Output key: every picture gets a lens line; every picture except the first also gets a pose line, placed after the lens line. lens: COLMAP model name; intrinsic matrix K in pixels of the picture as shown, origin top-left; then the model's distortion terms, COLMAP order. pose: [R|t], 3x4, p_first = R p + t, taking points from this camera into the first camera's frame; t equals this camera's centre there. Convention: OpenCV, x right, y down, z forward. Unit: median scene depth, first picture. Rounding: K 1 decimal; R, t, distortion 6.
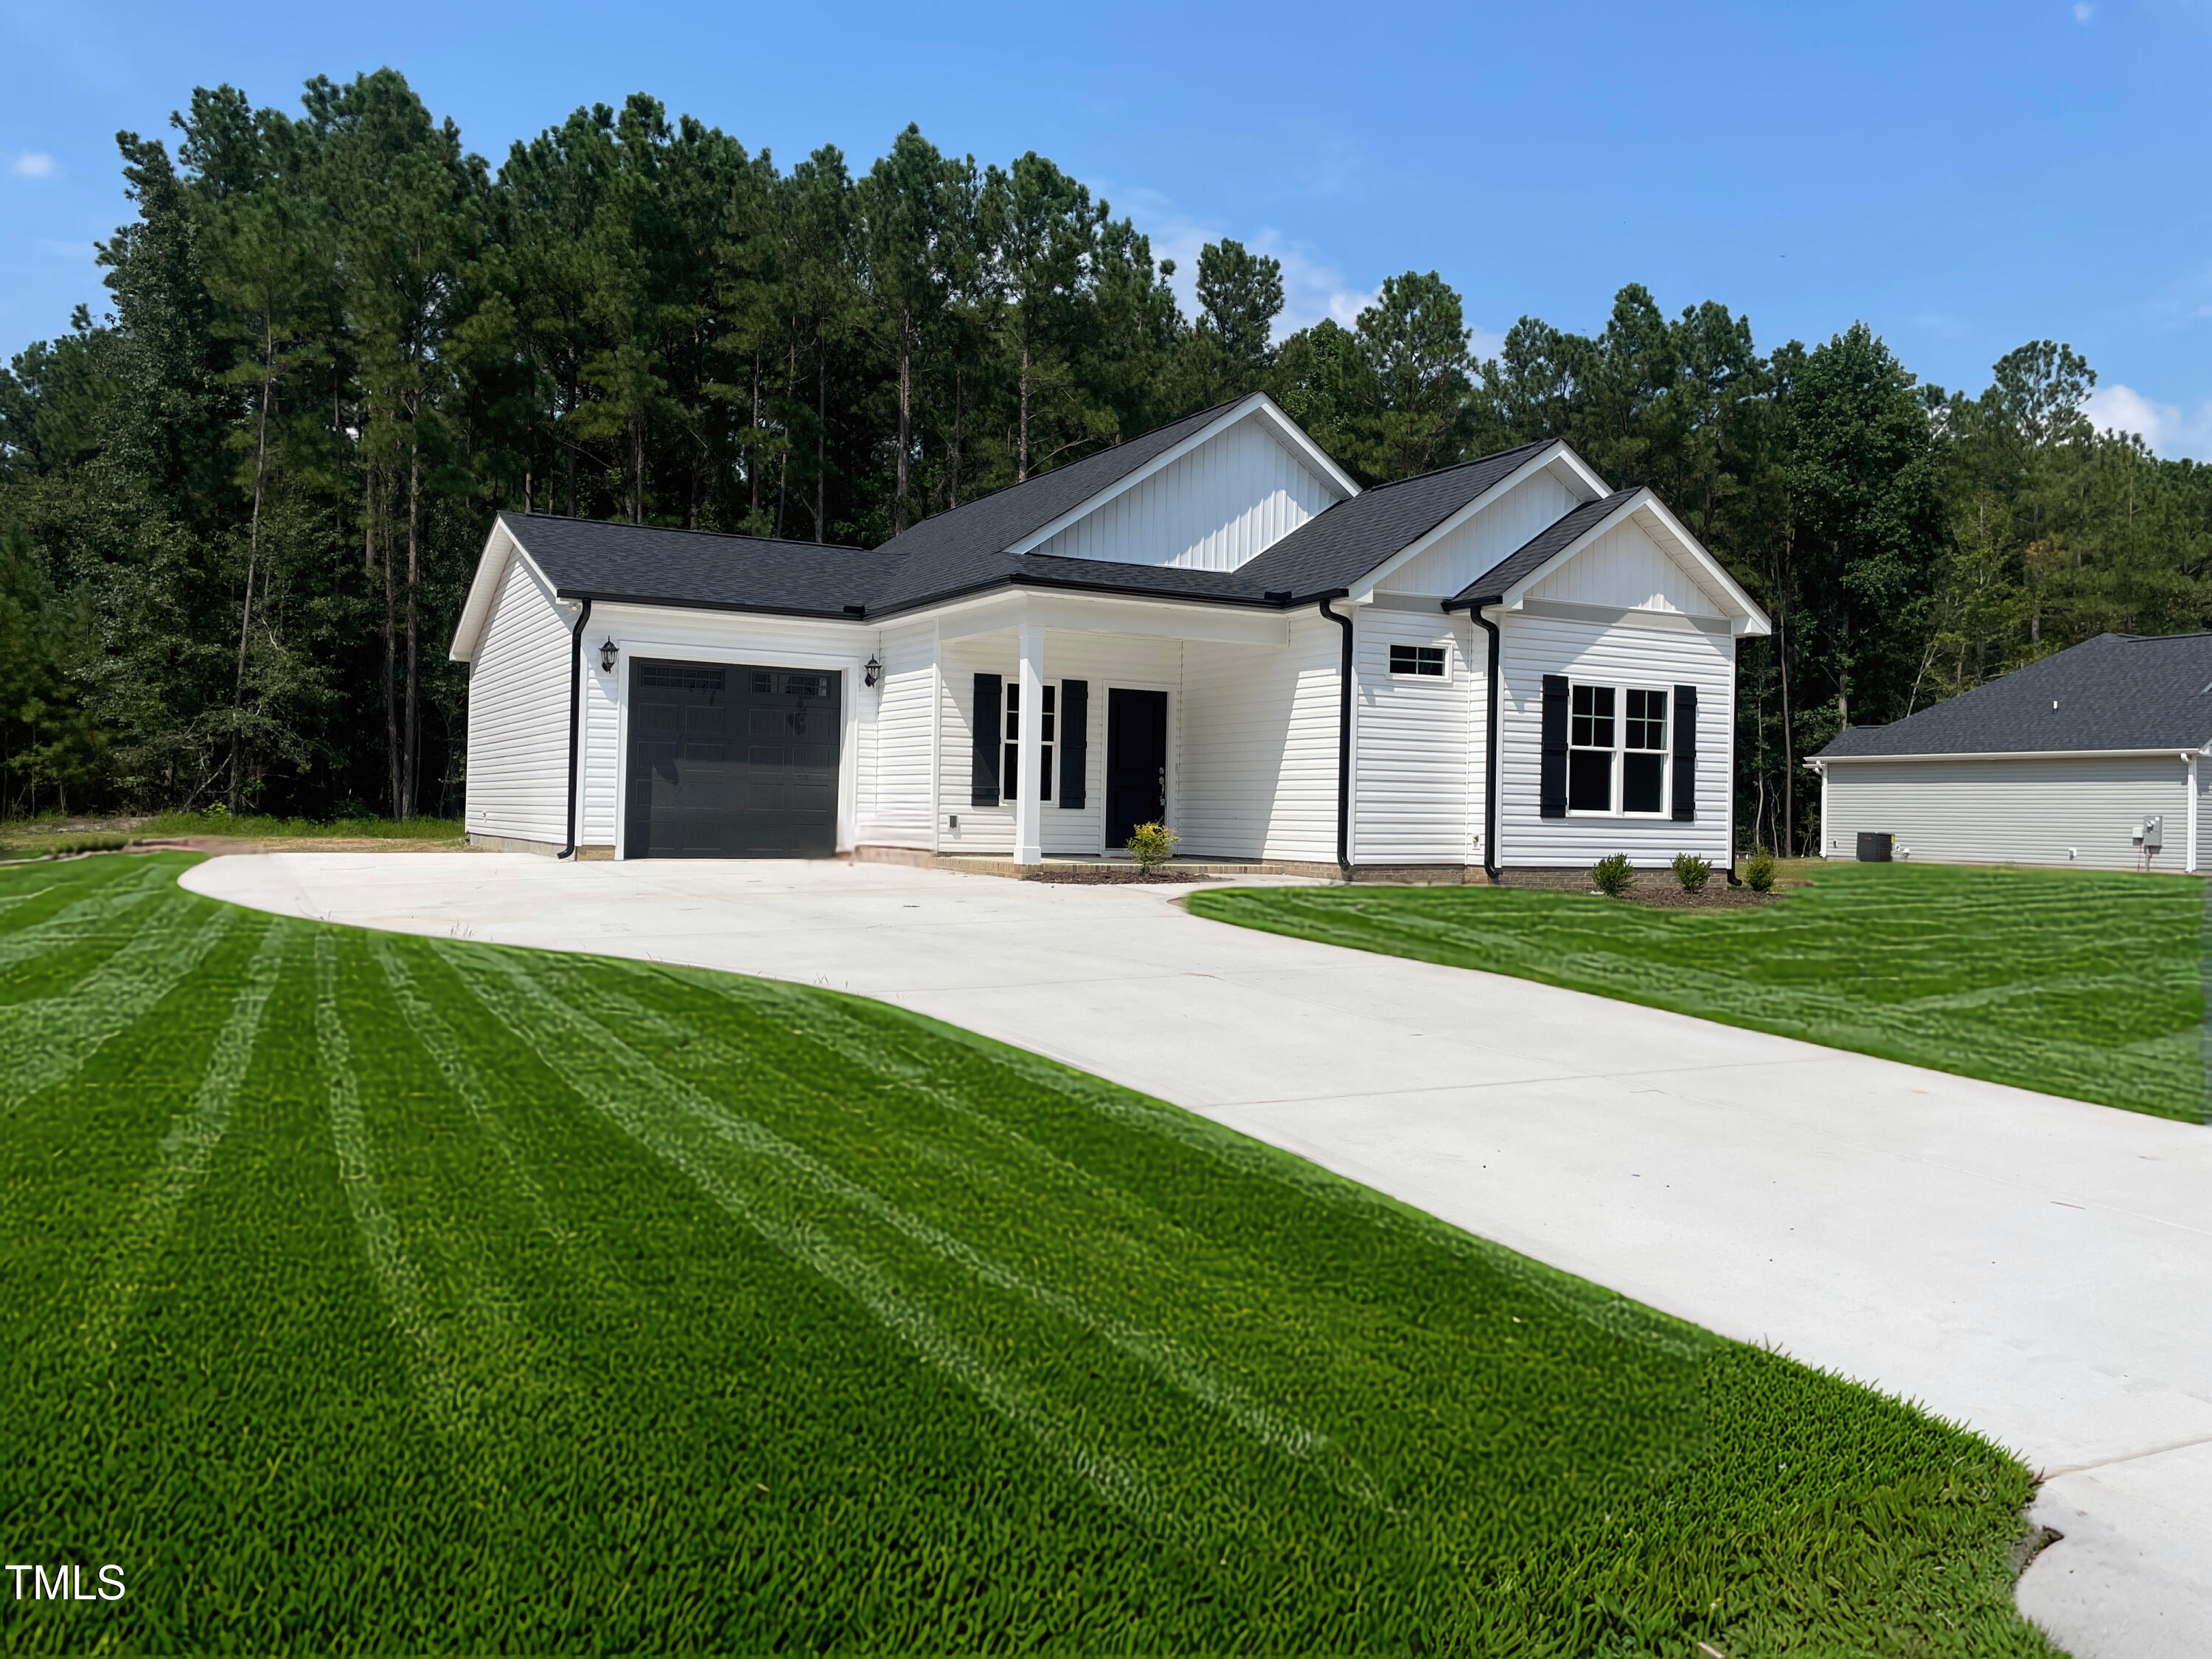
lens RADIAL K [[1672.0, 0, 1106.8], [0, 1672.0, 828.0], [0, 0, 1]] dist [0.071808, -0.074968]
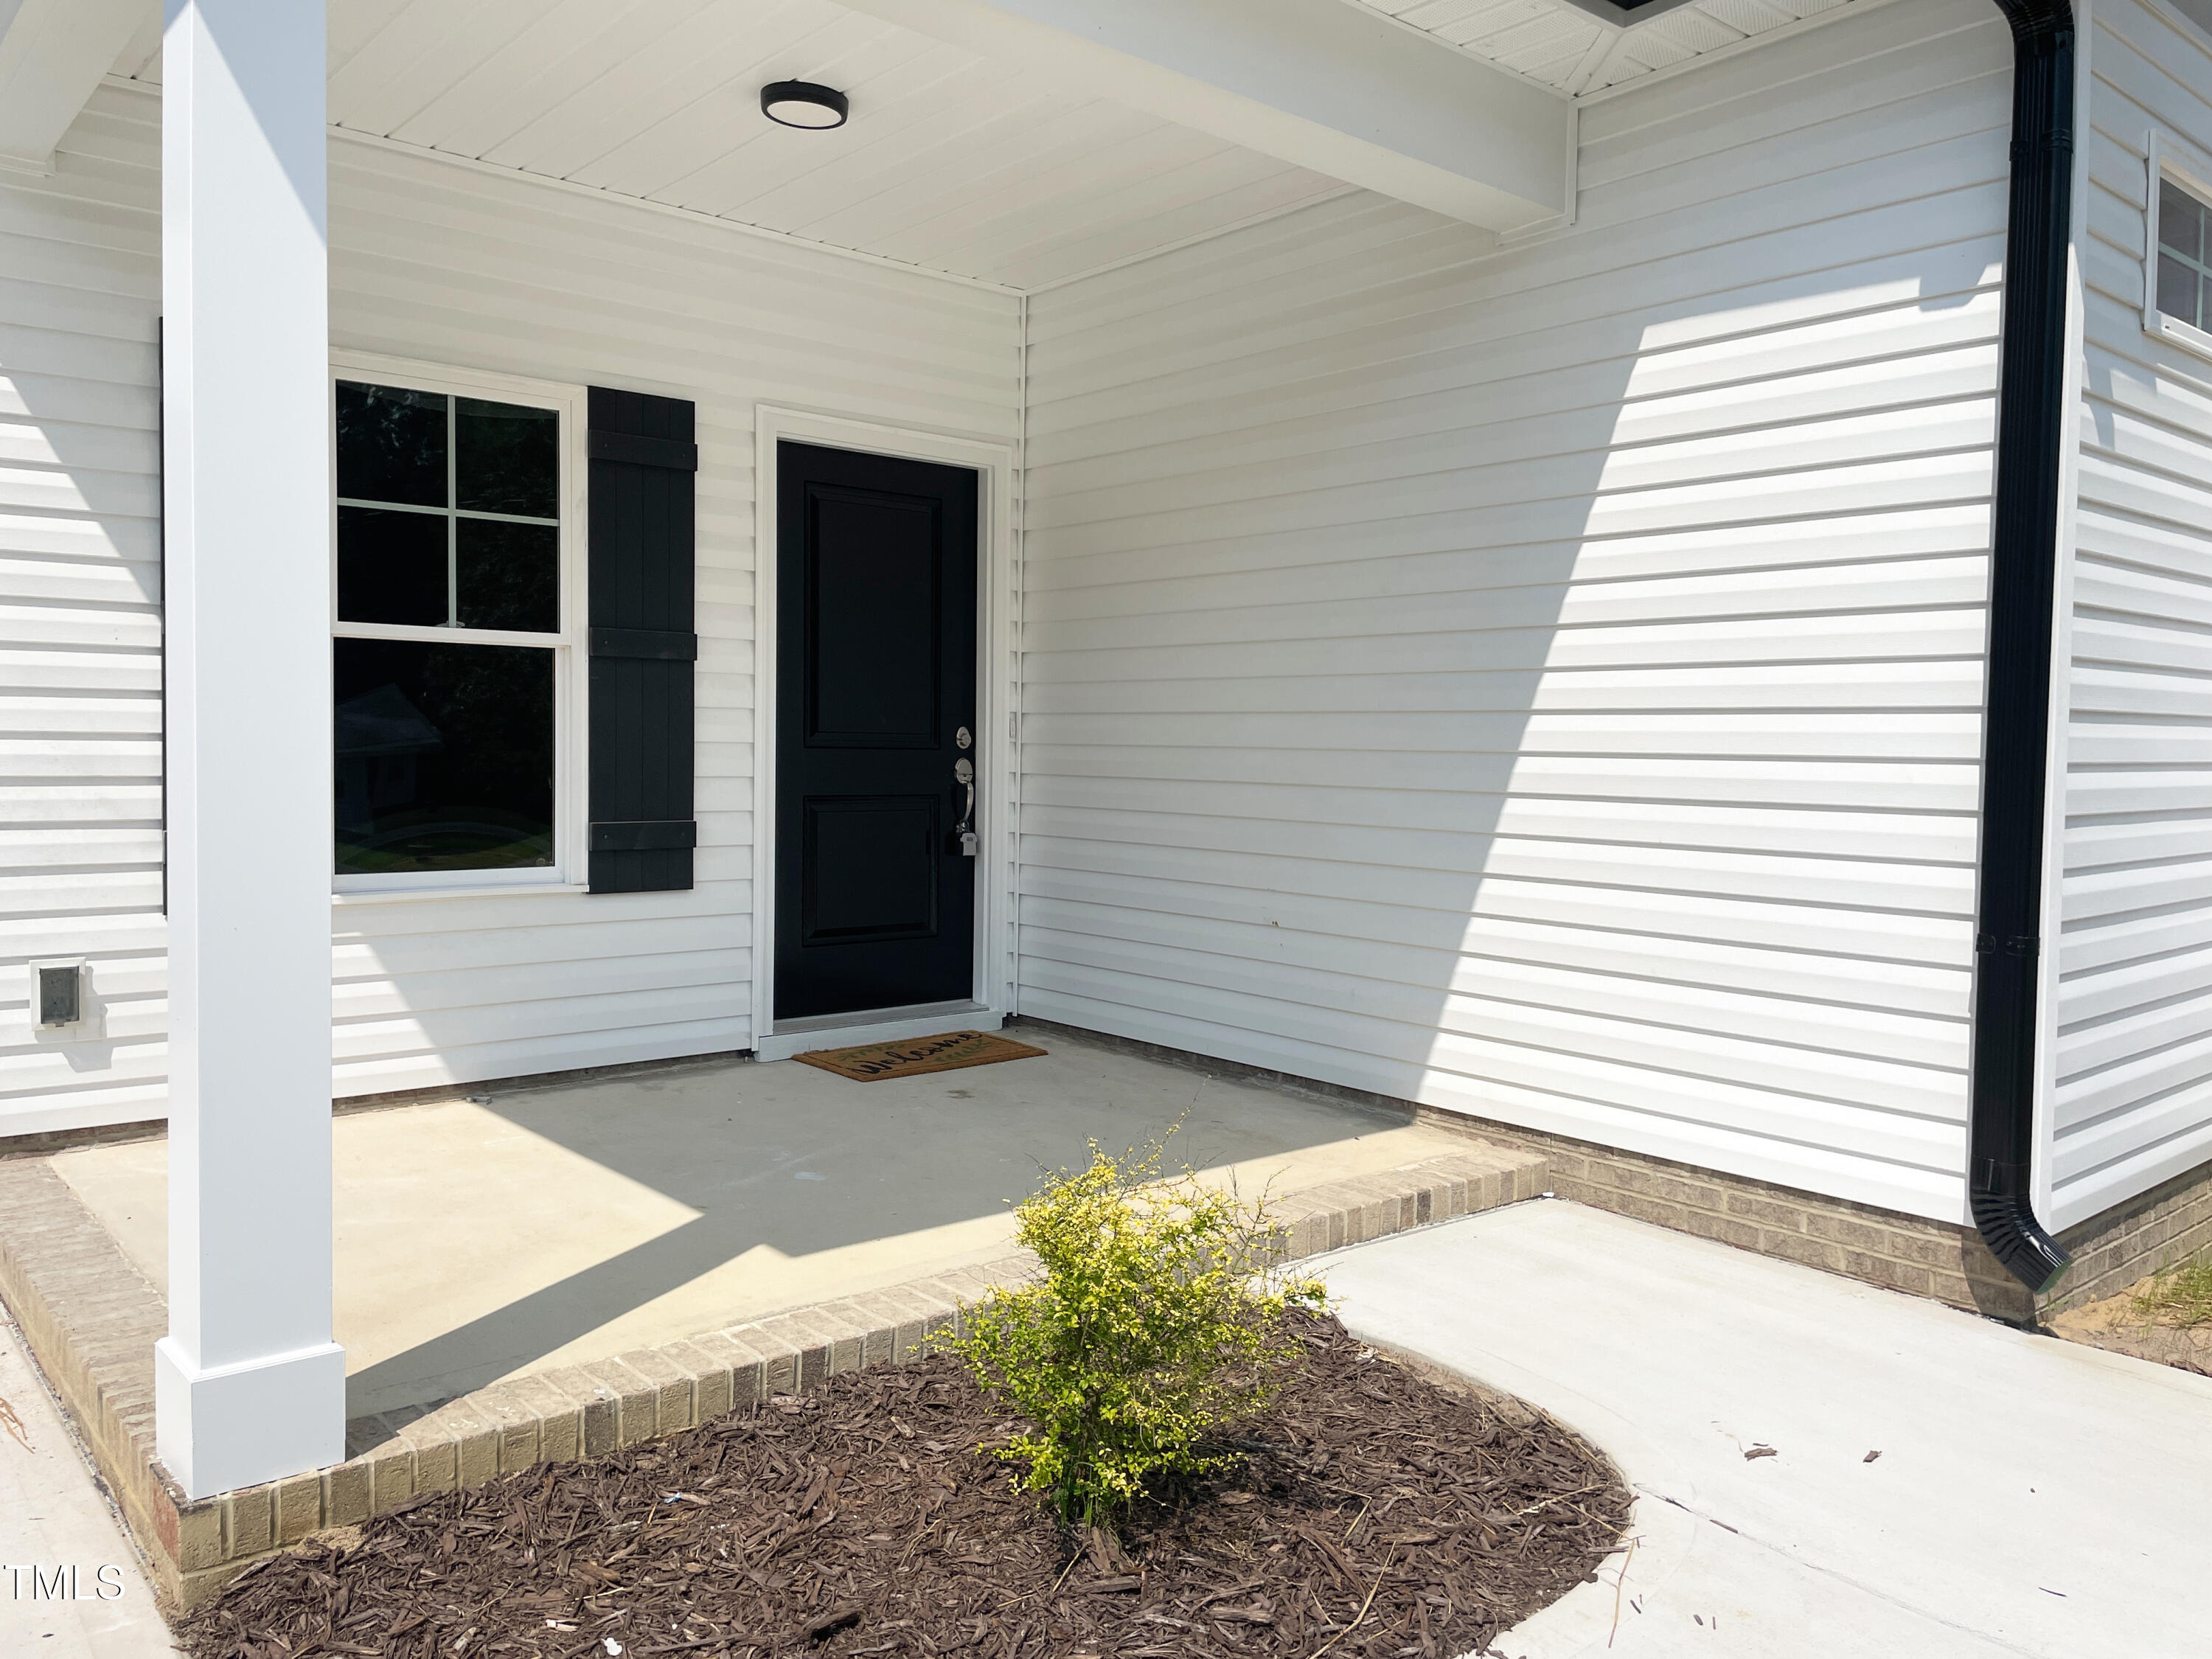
lens RADIAL K [[1672.0, 0, 1108.1], [0, 1672.0, 824.7], [0, 0, 1]] dist [0.071808, -0.074968]
pose [[0.975943, -0.018221, 0.217262, -0.006784], [0.007774, 0.998776, 0.048844, -0.034245], [-0.217886, -0.045980, 0.974891, 0.730230]]
